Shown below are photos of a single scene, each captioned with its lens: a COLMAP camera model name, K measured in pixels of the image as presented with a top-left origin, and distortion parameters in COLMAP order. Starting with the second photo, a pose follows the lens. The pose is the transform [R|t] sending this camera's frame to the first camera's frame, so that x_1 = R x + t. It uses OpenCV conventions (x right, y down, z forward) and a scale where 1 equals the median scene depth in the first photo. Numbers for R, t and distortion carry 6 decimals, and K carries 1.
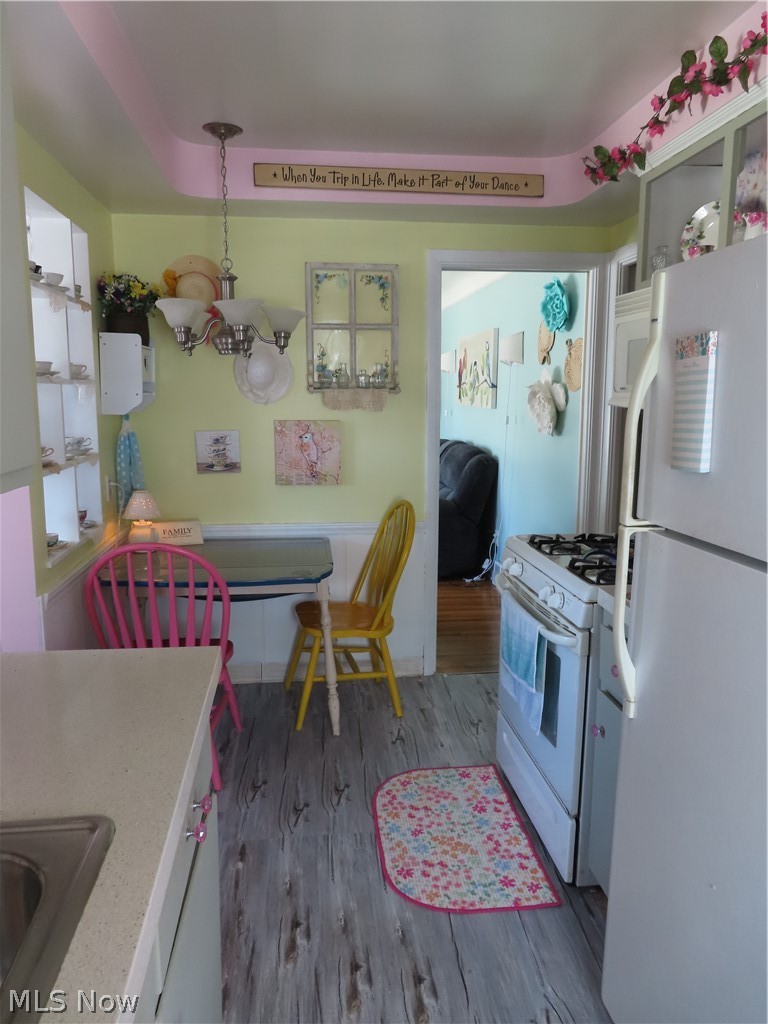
lens RADIAL K [[730.9, 0, 383.4], [0, 730.9, 495.2], [0, 0, 1]] dist [-0.006808, 0.002725]
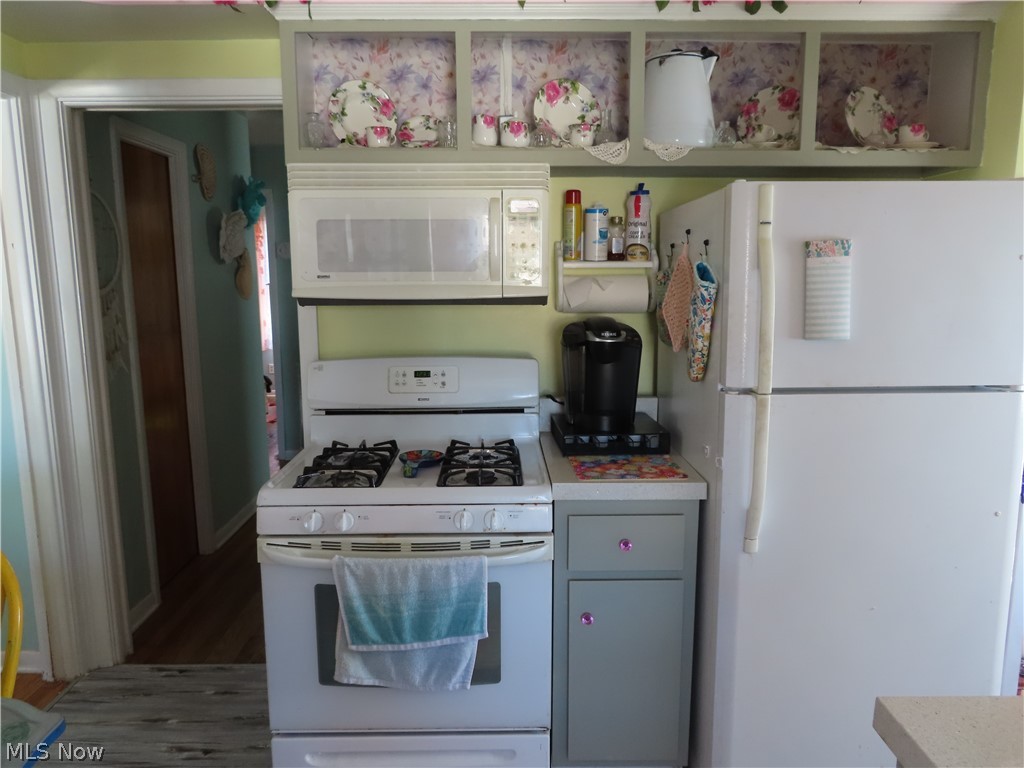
lens RADIAL K [[730.9, 0, 509.0], [0, 730.9, 381.7], [0, 0, 1]] dist [-0.006808, 0.002725]
pose [[0.110648, -0.155010, 0.981697, -0.608682], [0.147996, 0.979319, 0.137953, -0.142464], [-0.982779, 0.130023, 0.131301, 0.865809]]
